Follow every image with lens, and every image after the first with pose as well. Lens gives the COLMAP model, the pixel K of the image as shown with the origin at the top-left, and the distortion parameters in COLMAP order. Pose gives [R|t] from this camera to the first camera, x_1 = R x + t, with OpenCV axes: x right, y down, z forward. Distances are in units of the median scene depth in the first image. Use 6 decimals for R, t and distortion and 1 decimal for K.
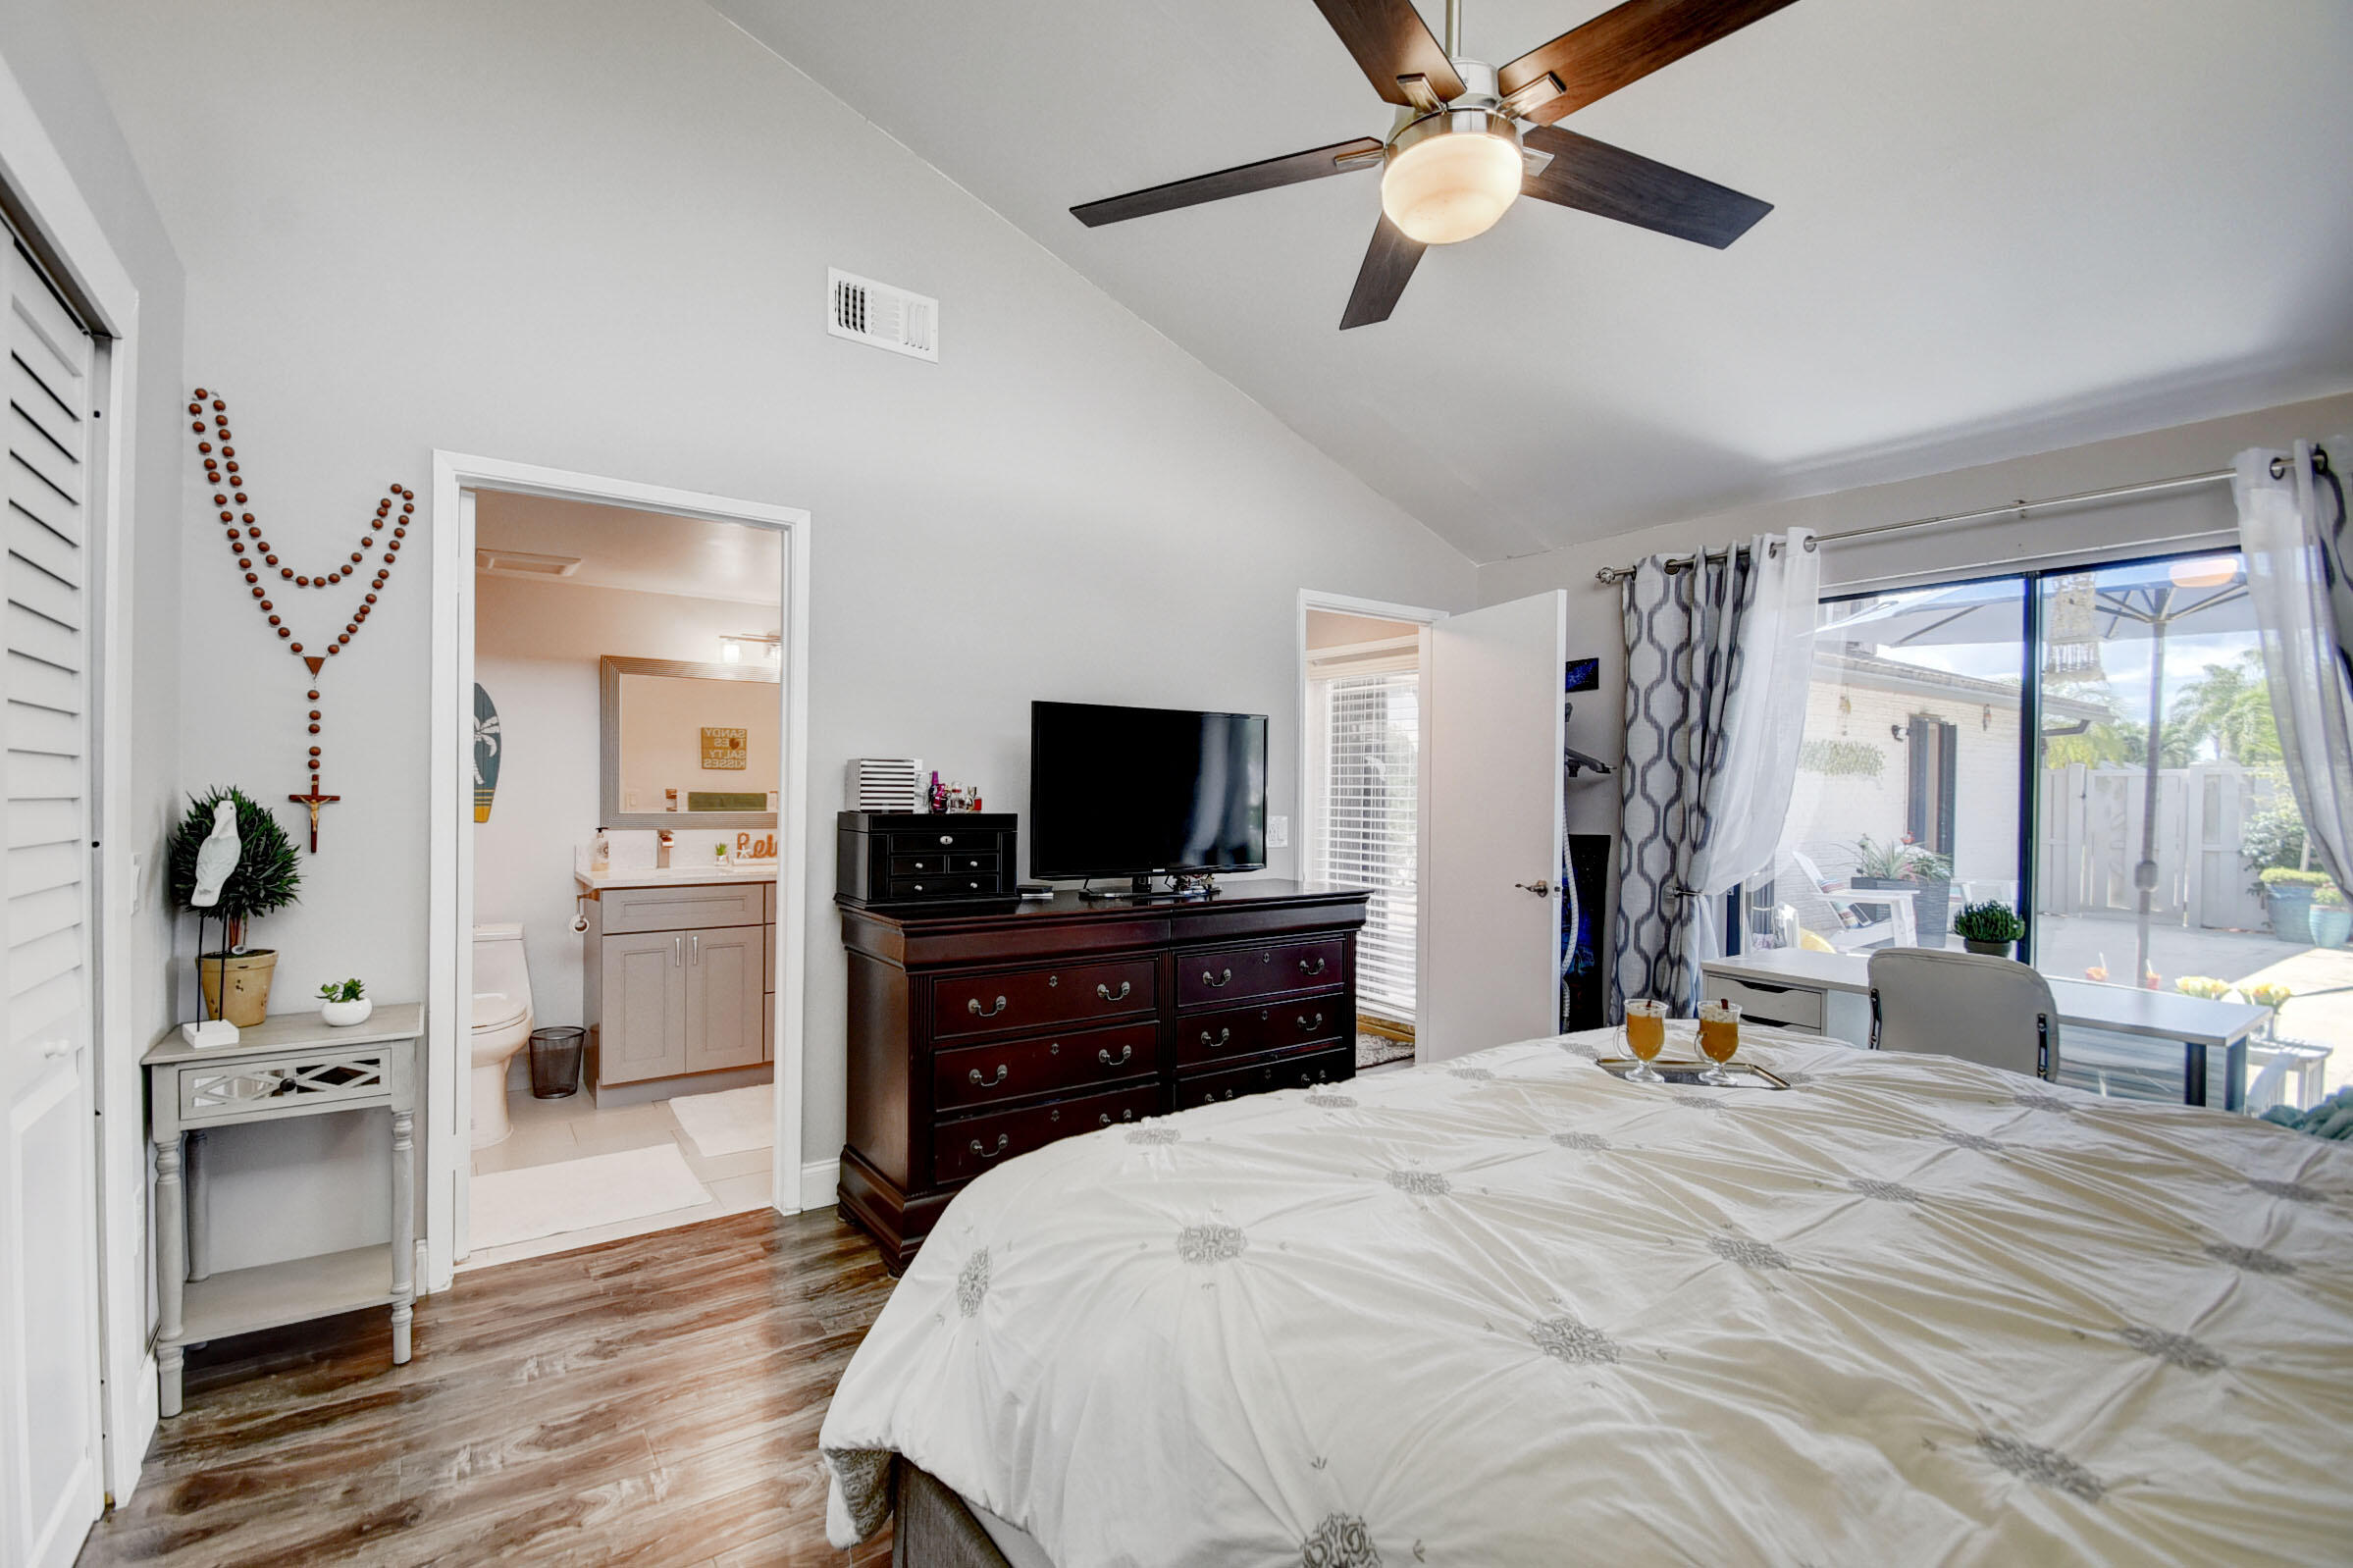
lens RADIAL K [[1046.2, 0, 1164.4], [0, 1046.2, 787.3], [0, 0, 1]] dist [-0.000790, -0.002440]
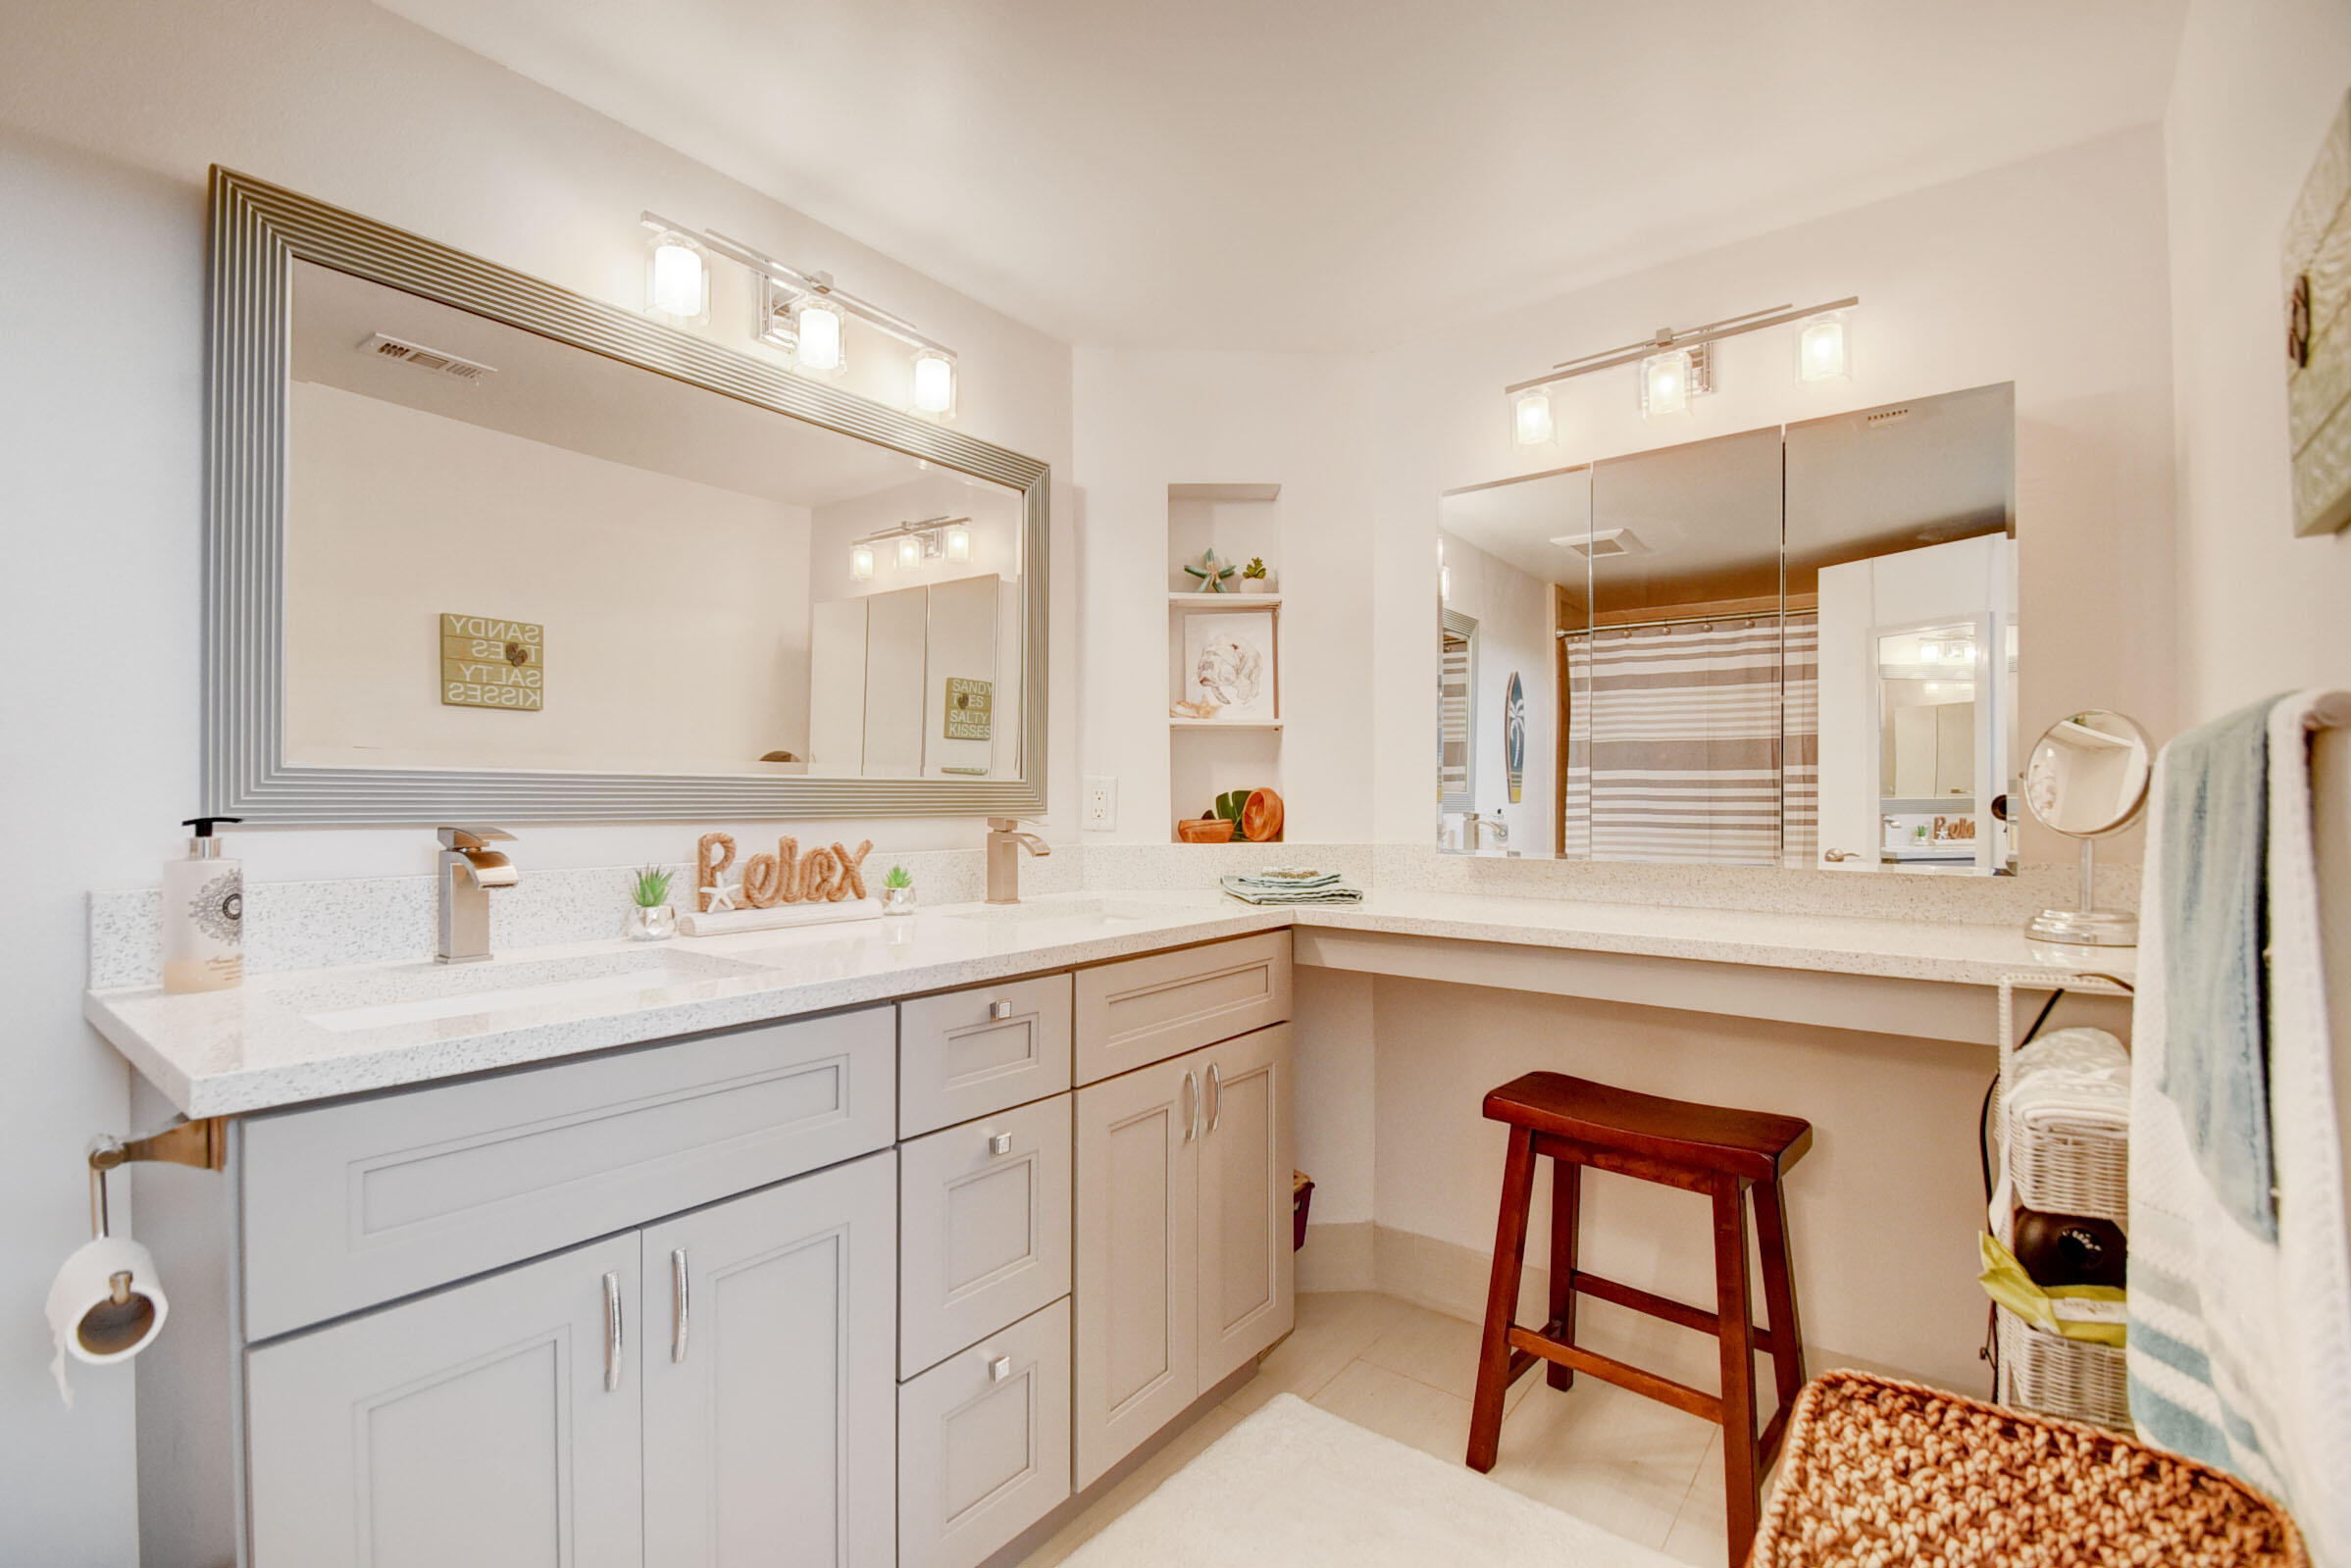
lens RADIAL K [[1045.2, 0, 1170.8], [0, 1045.2, 787.3], [0, 0, 1]] dist [-0.000790, -0.002440]
pose [[0.959266, -0.005176, 0.282458, -0.383812], [0.007476, 0.999947, -0.007065, 0.034061], [-0.282406, 0.008889, 0.959254, 0.686806]]
